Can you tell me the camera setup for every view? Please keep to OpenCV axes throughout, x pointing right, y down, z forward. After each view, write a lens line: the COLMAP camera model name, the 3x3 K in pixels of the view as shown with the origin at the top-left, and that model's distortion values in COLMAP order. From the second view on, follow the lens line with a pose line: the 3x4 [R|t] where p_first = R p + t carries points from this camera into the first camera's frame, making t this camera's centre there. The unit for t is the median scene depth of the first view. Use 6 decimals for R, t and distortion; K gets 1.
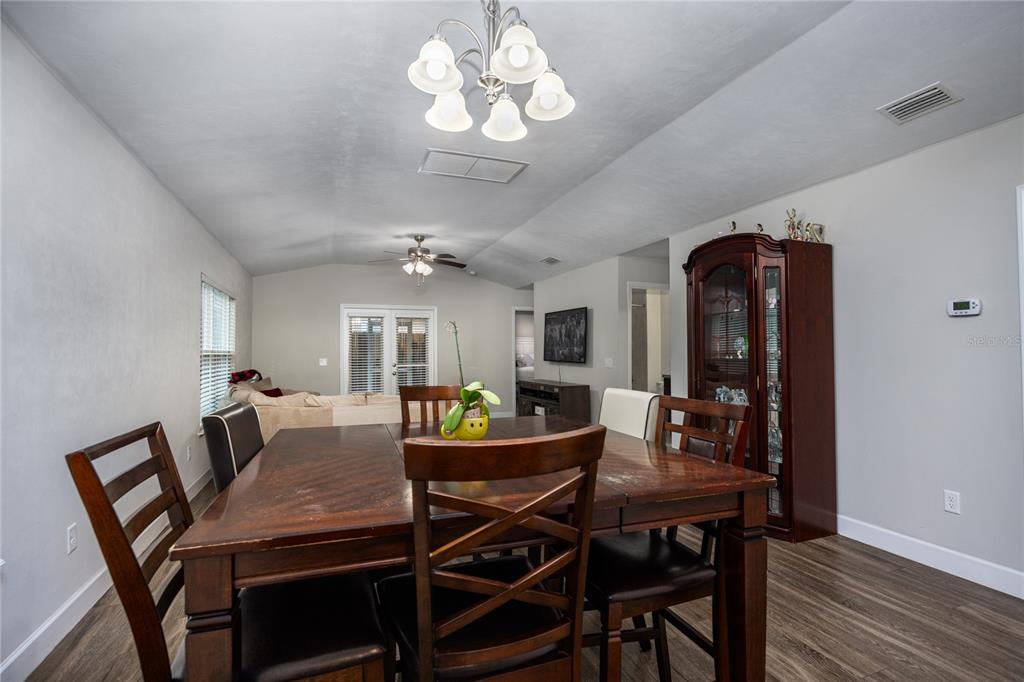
lens RADIAL K [[475.8, 0, 513.4], [0, 475.8, 344.0], [0, 0, 1]] dist [-0.002388, -0.000339]
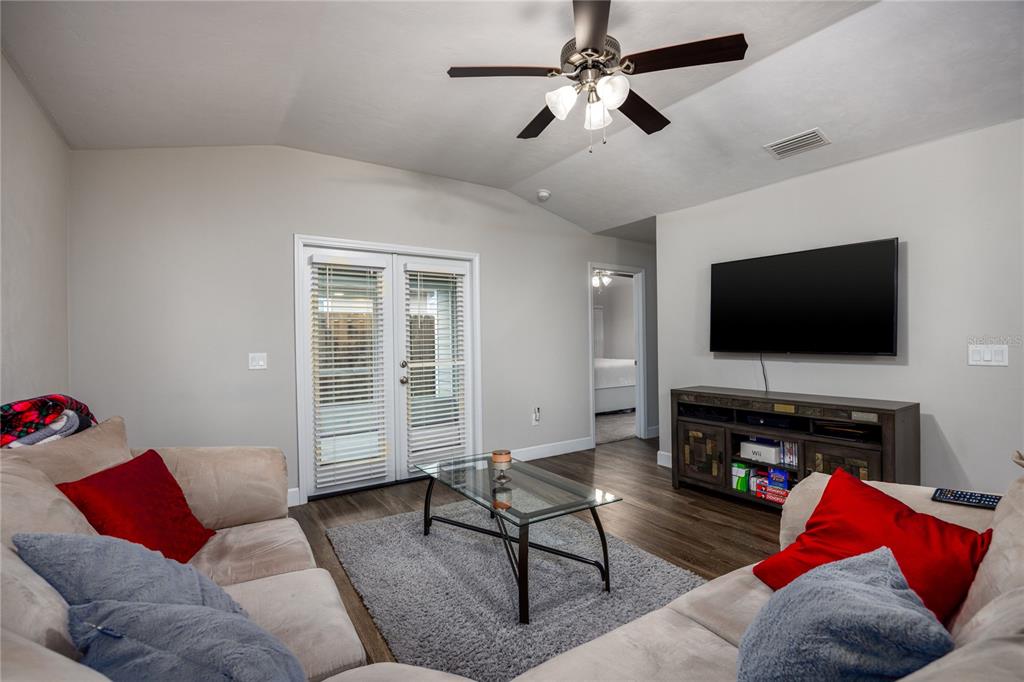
lens RADIAL K [[469.0, 0, 512.0], [0, 469.0, 341.0], [0, 0, 1]] dist [0.001652, 0.000166]
pose [[0.973546, -0.007835, 0.228357, -0.340867], [0.004578, 0.999880, 0.014789, 0.017468], [-0.228446, -0.013352, 0.973465, 0.657915]]
